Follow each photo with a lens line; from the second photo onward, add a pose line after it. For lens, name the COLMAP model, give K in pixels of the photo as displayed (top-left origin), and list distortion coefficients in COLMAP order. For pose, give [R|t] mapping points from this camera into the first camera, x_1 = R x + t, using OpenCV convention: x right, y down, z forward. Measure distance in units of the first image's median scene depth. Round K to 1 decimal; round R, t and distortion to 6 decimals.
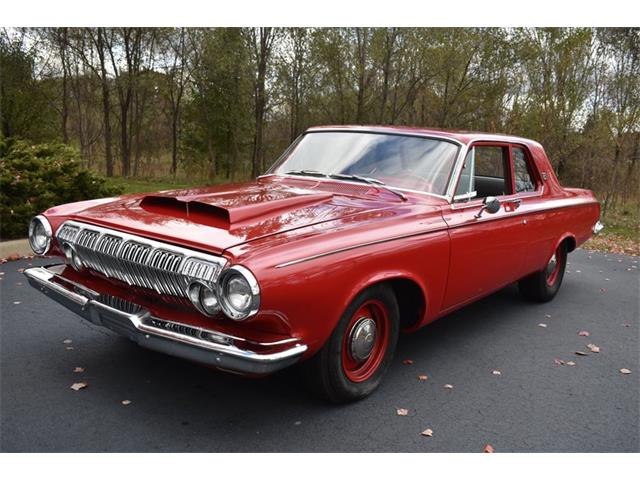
lens RADIAL K [[615.7, 0, 319.8], [0, 615.7, 239.7], [0, 0, 1]] dist [-0.067837, 0.001572]
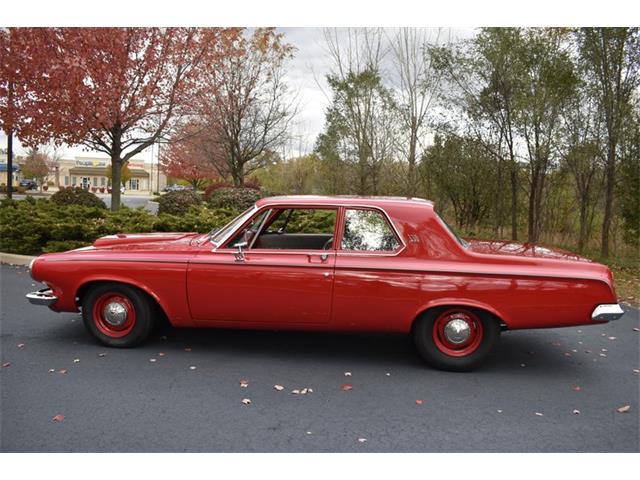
lens RADIAL K [[532.5, 0, 320.9], [0, 532.5, 240.4], [0, 0, 1]] dist [-0.086639, 0.001857]
pose [[0.525936, 0.038044, -0.849673, 0.354737], [-0.133810, 0.990259, -0.038488, -0.015610], [0.839932, 0.133937, 0.525904, 0.139507]]
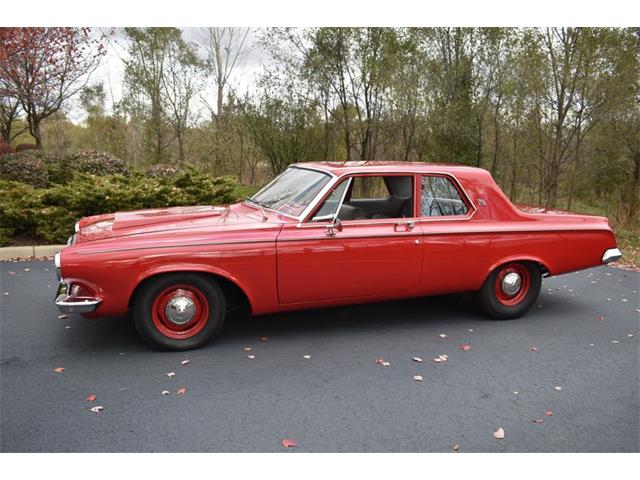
lens RADIAL K [[532.5, 0, 320.9], [0, 532.5, 240.4], [0, 0, 1]] dist [-0.086639, 0.001857]
pose [[0.846788, 0.049402, -0.529631, 0.215080], [-0.061441, 0.998097, -0.005135, -0.004605], [0.528370, 0.036890, 0.848213, 0.018286]]
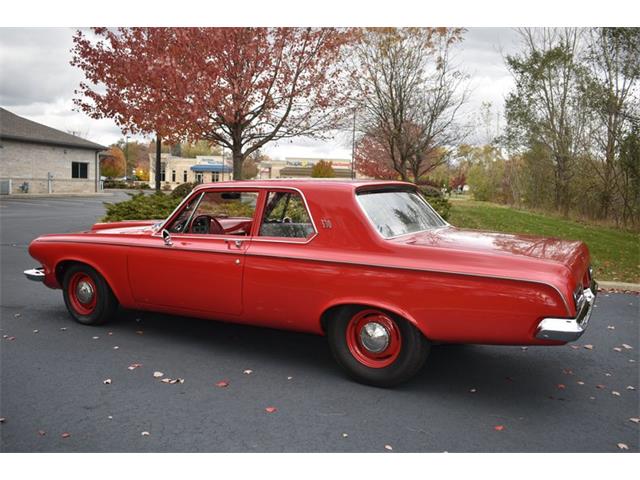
lens RADIAL K [[564.9, 0, 320.5], [0, 564.9, 240.8], [0, 0, 1]] dist [-0.087918, 0.010743]
pose [[0.155811, 0.042416, -0.986876, 0.398297], [-0.165145, 0.986134, 0.016311, -0.031488], [0.973884, 0.160436, 0.160656, 0.296247]]
